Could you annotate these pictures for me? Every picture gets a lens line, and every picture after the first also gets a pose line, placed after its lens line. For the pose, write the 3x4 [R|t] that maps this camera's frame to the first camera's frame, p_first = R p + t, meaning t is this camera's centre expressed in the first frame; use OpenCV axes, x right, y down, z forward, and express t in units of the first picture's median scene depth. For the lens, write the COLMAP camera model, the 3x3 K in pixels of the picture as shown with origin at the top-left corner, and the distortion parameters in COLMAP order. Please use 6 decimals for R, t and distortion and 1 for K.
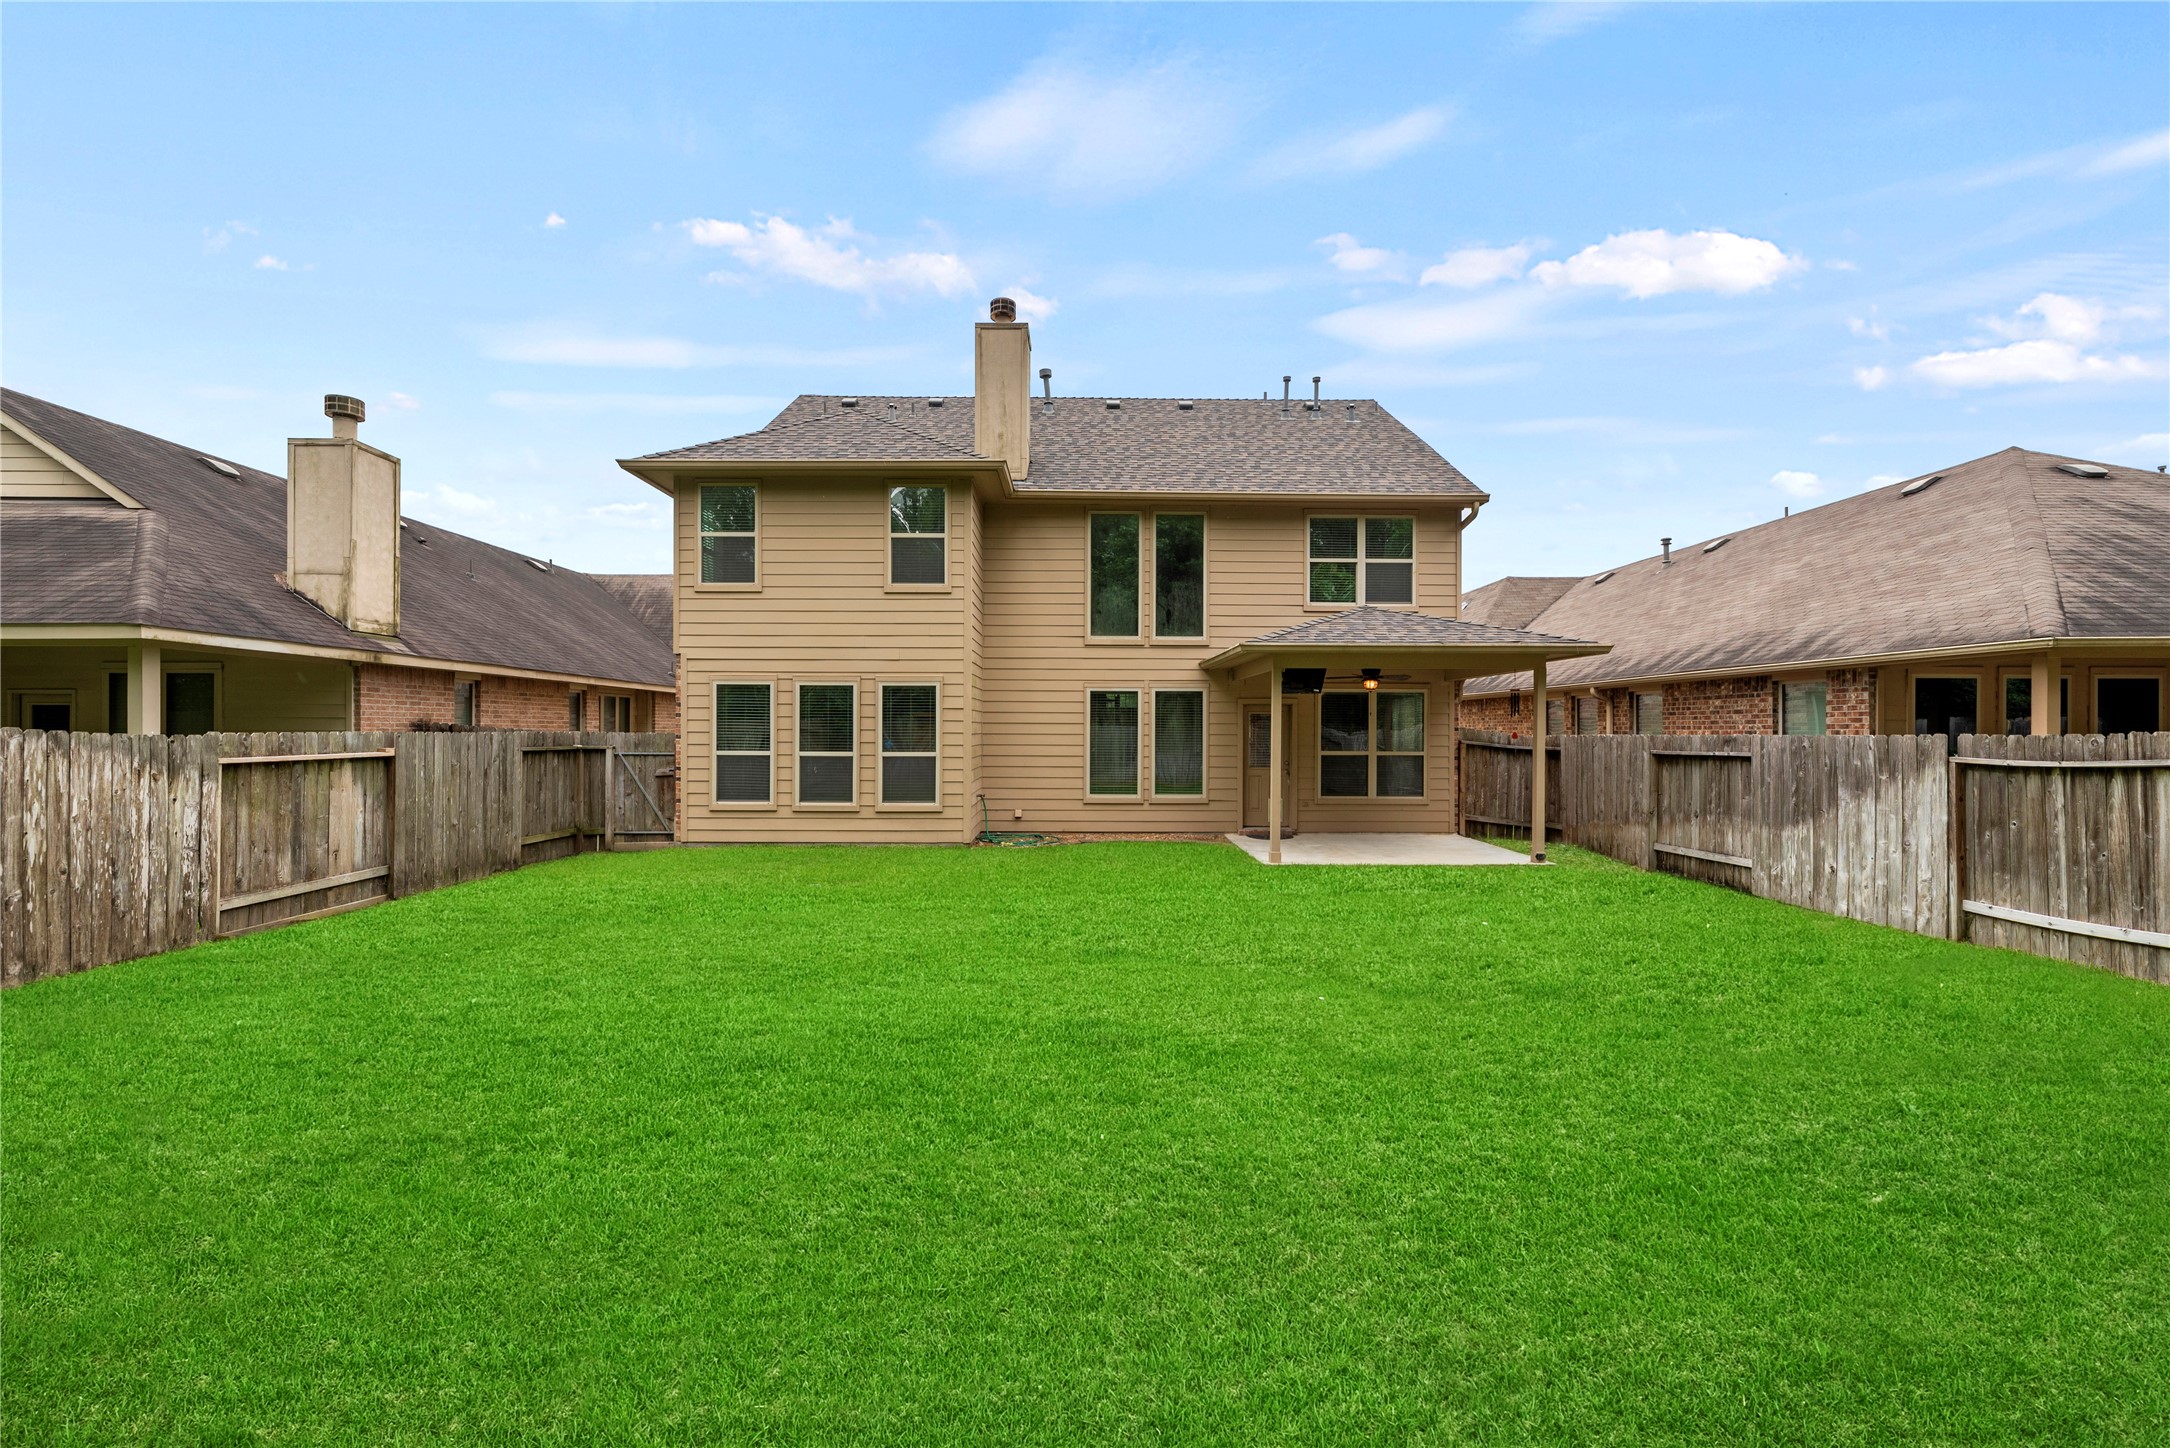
lens RADIAL K [[889.4, 0, 1092.9], [0, 889.4, 719.8], [0, 0, 1]] dist [0.006964, -0.000183]
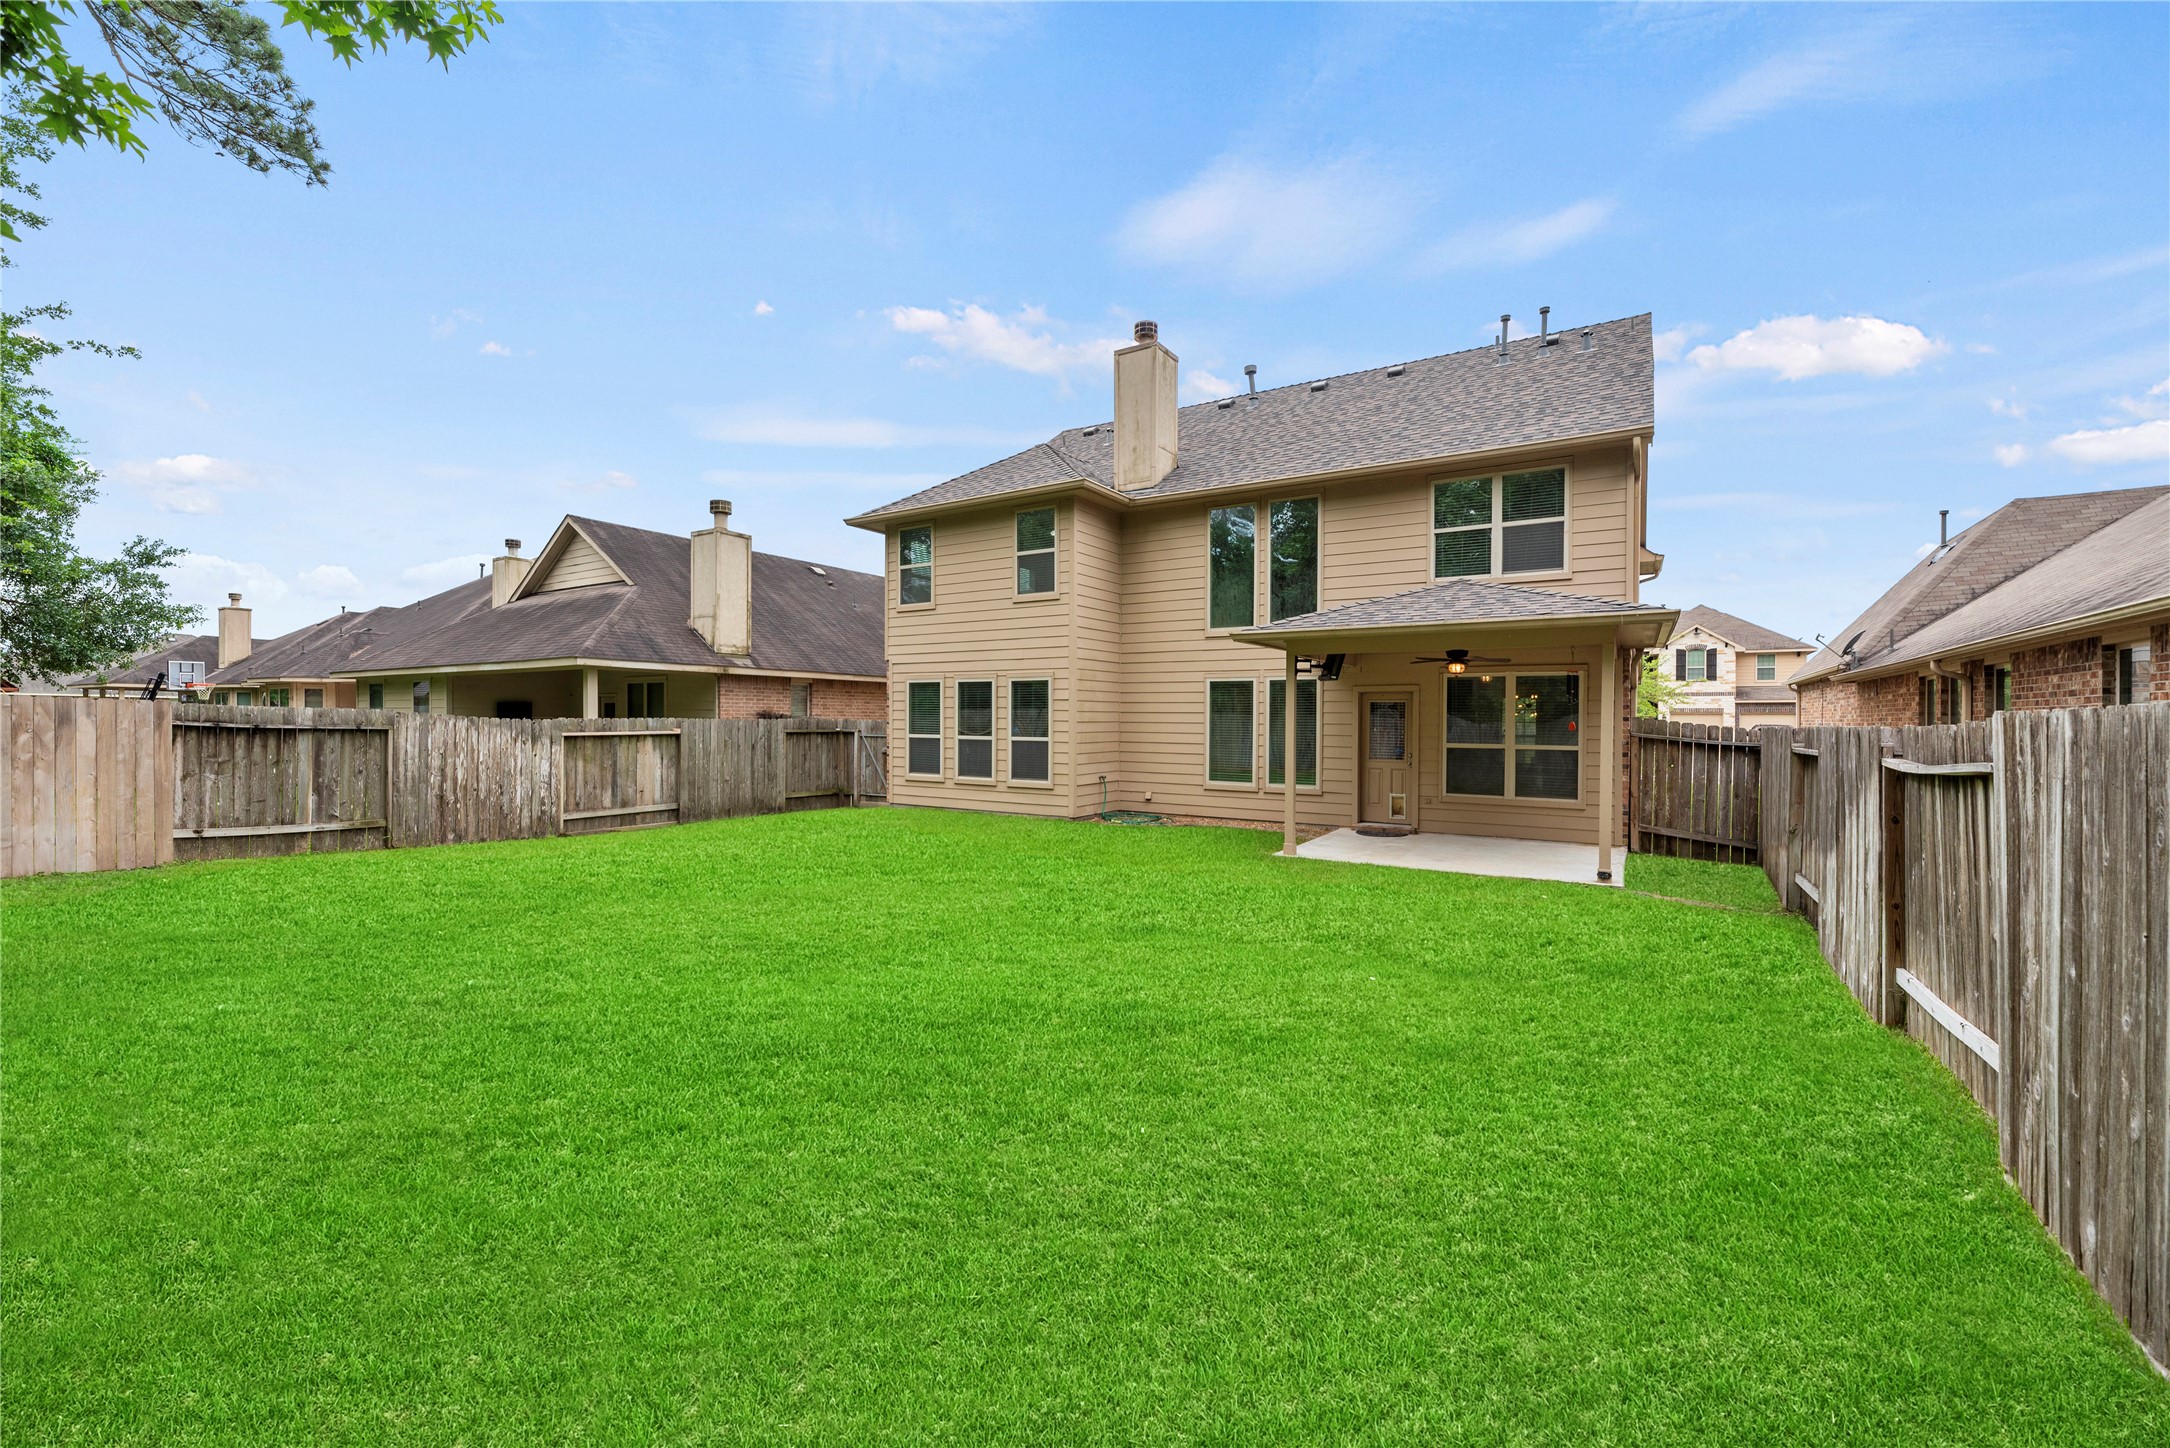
lens RADIAL K [[891.2, 0, 1087.6], [0, 891.2, 718.3], [0, 0, 1]] dist [-0.000728, -0.000384]
pose [[0.838598, 0.002104, -0.544746, 0.501882], [0.003013, 0.999959, 0.008500, 0.001735], [0.544742, -0.008769, 0.838558, 0.055320]]
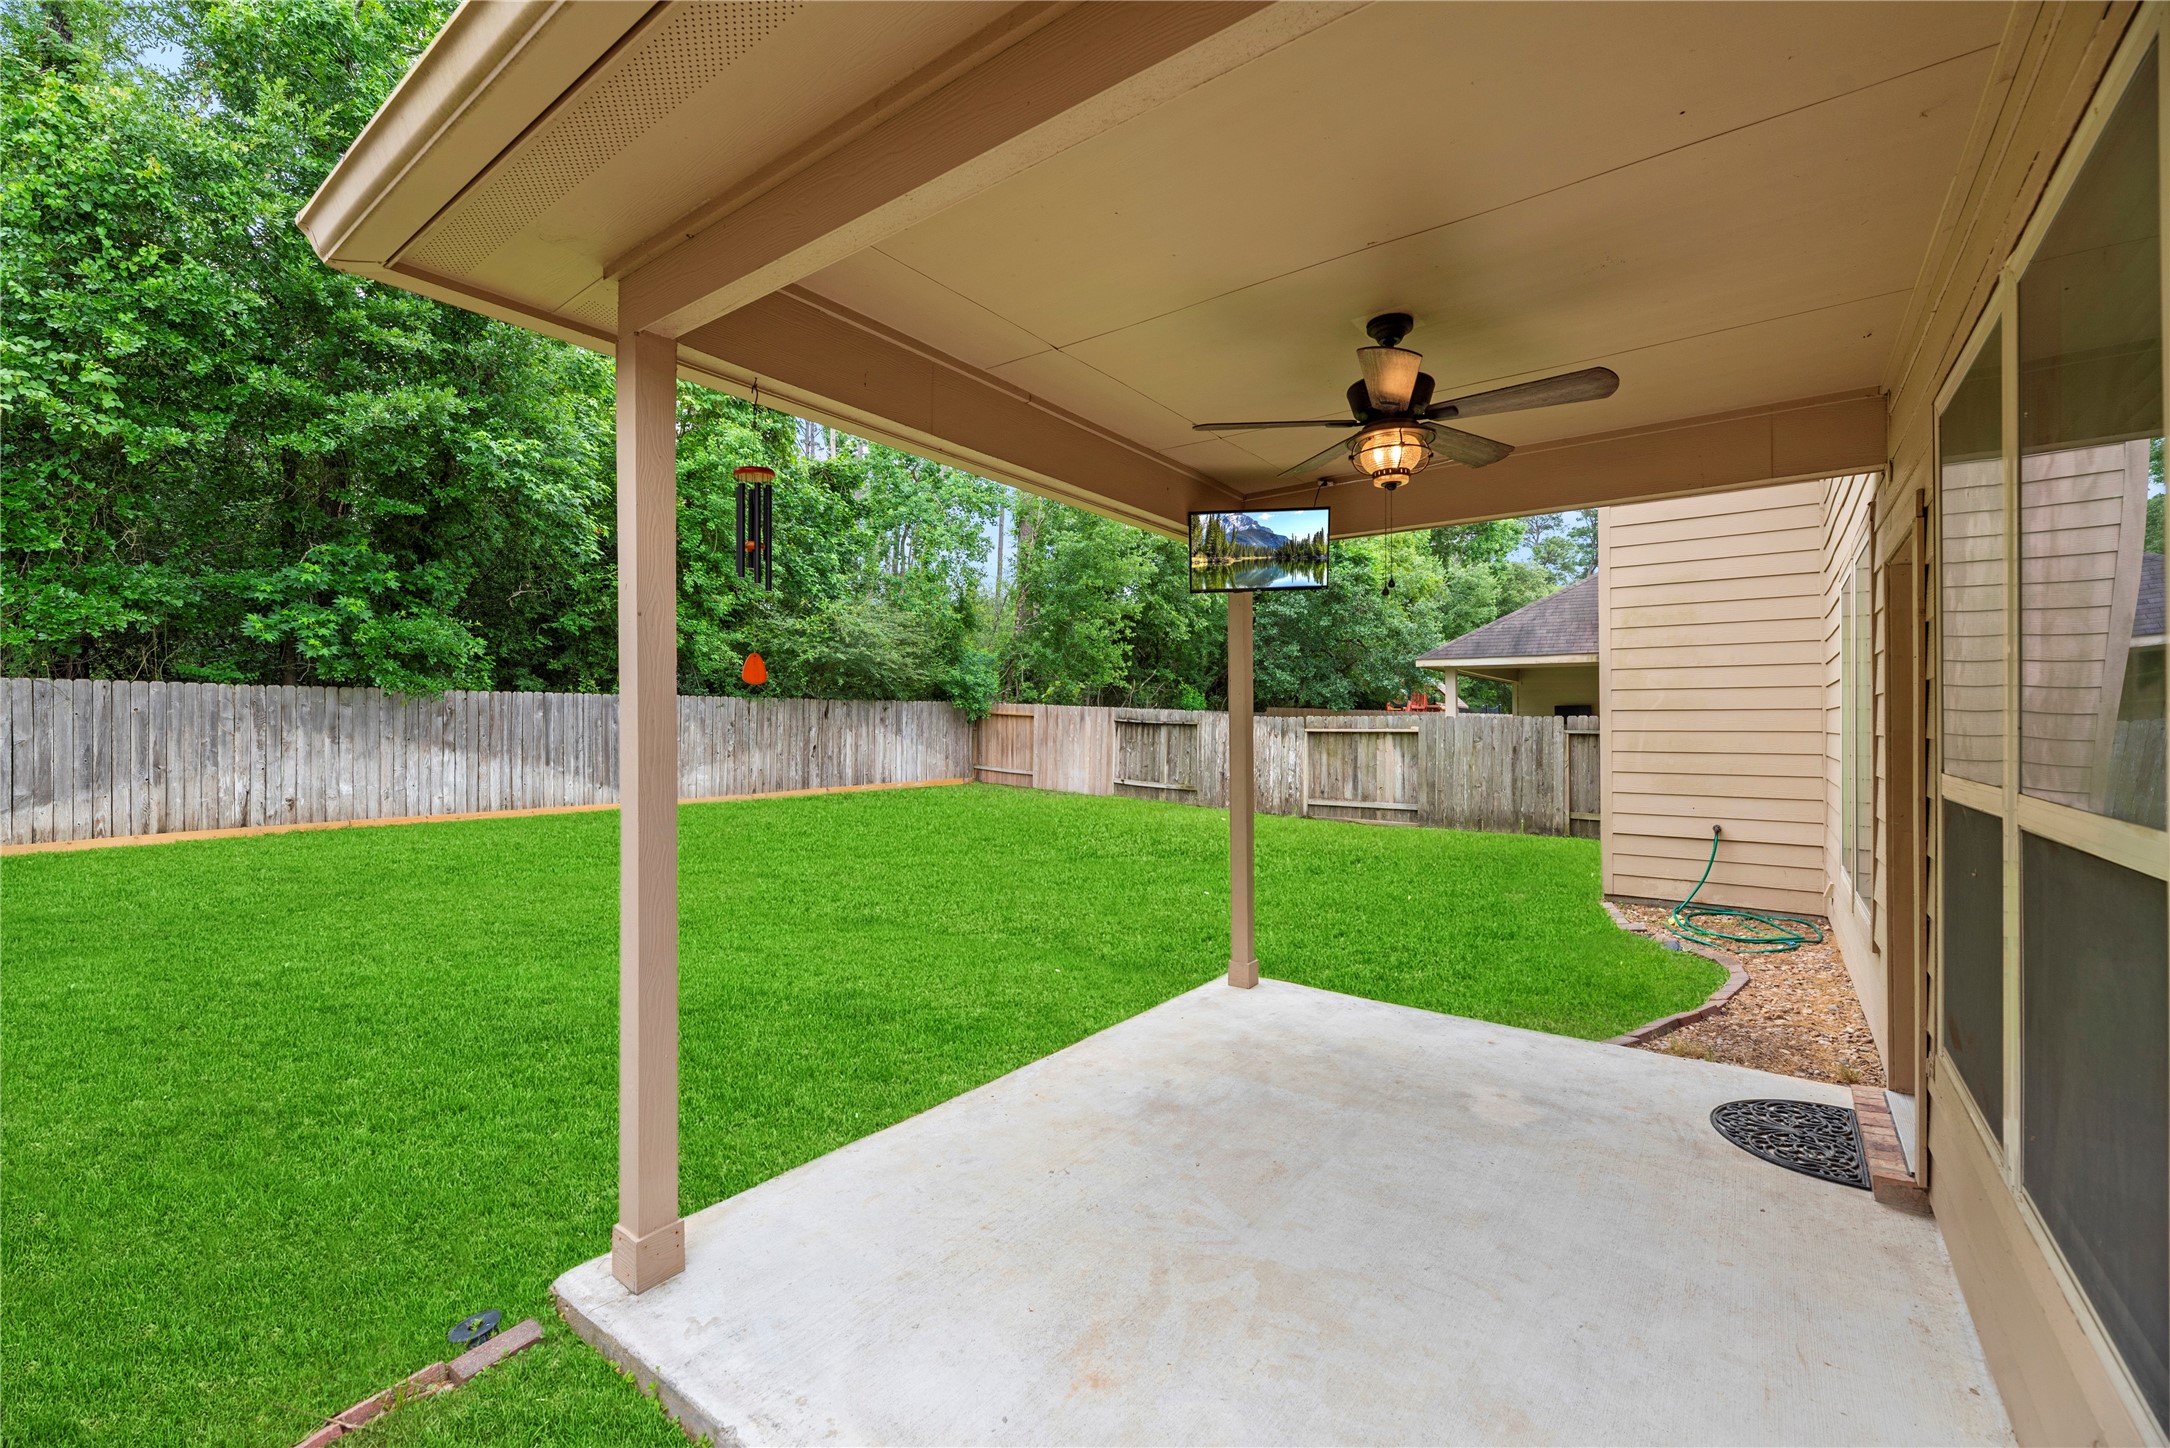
lens RADIAL K [[891.2, 0, 1087.6], [0, 891.2, 718.3], [0, 0, 1]] dist [-0.000728, -0.000384]
pose [[-0.613071, -0.012159, -0.789934, 0.556276], [-0.000376, 0.999886, -0.015099, 0.029930], [0.790027, -0.008959, -0.613006, 1.099891]]
